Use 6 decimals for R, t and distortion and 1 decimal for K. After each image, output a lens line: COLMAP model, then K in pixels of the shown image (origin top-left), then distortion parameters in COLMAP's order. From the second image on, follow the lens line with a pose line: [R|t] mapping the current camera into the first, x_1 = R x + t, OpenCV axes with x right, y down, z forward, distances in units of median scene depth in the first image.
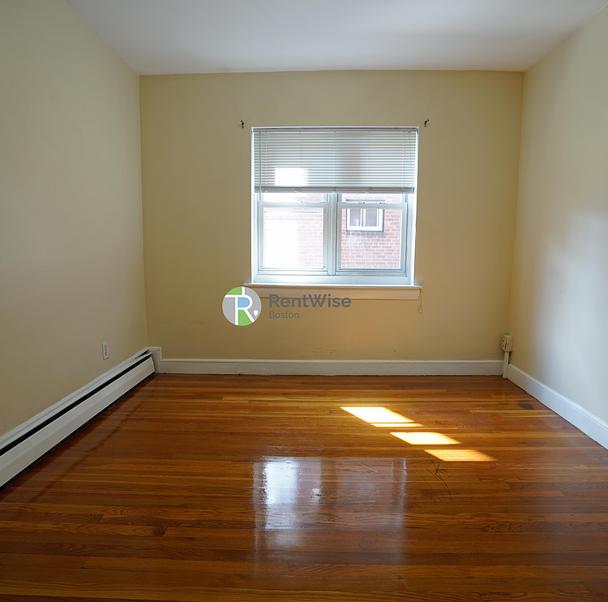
lens RADIAL K [[424.8, 0, 304.0], [0, 424.8, 301.0], [0, 0, 1]] dist [-0.075248, 0.034969]
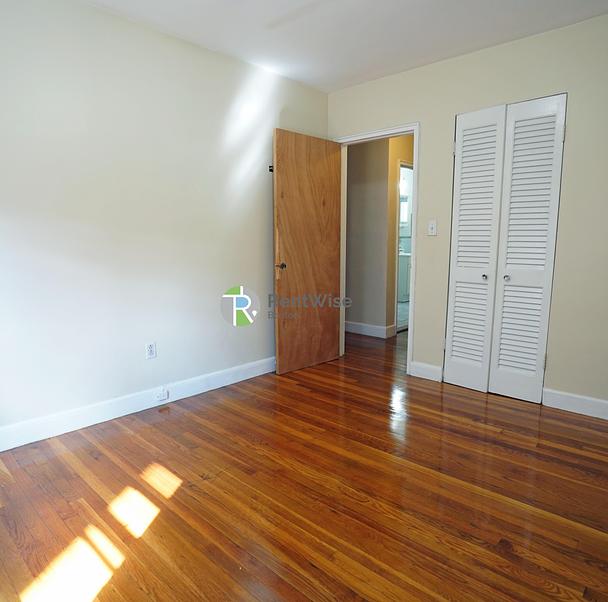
lens RADIAL K [[424.8, 0, 304.0], [0, 424.8, 301.0], [0, 0, 1]] dist [-0.075248, 0.034969]
pose [[-0.753866, -0.094943, 0.650132, -0.439172], [0.089458, 0.965457, 0.244724, -0.206390], [-0.650910, 0.242648, -0.719332, 1.446758]]
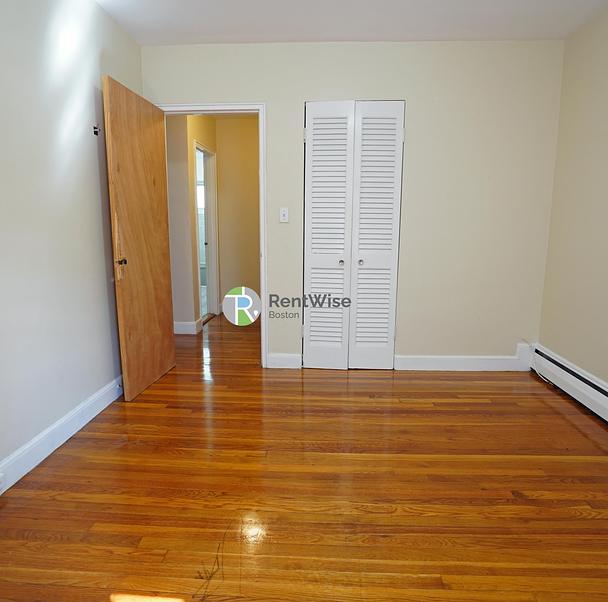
lens RADIAL K [[414.9, 0, 304.0], [0, 414.9, 301.0], [0, 0, 1]] dist [-0.075028, 0.037225]
pose [[-0.999715, -0.011017, 0.021169, 0.161265], [-0.003969, 0.951460, 0.307748, -0.207551], [-0.023532, 0.307576, -0.951232, 1.468123]]
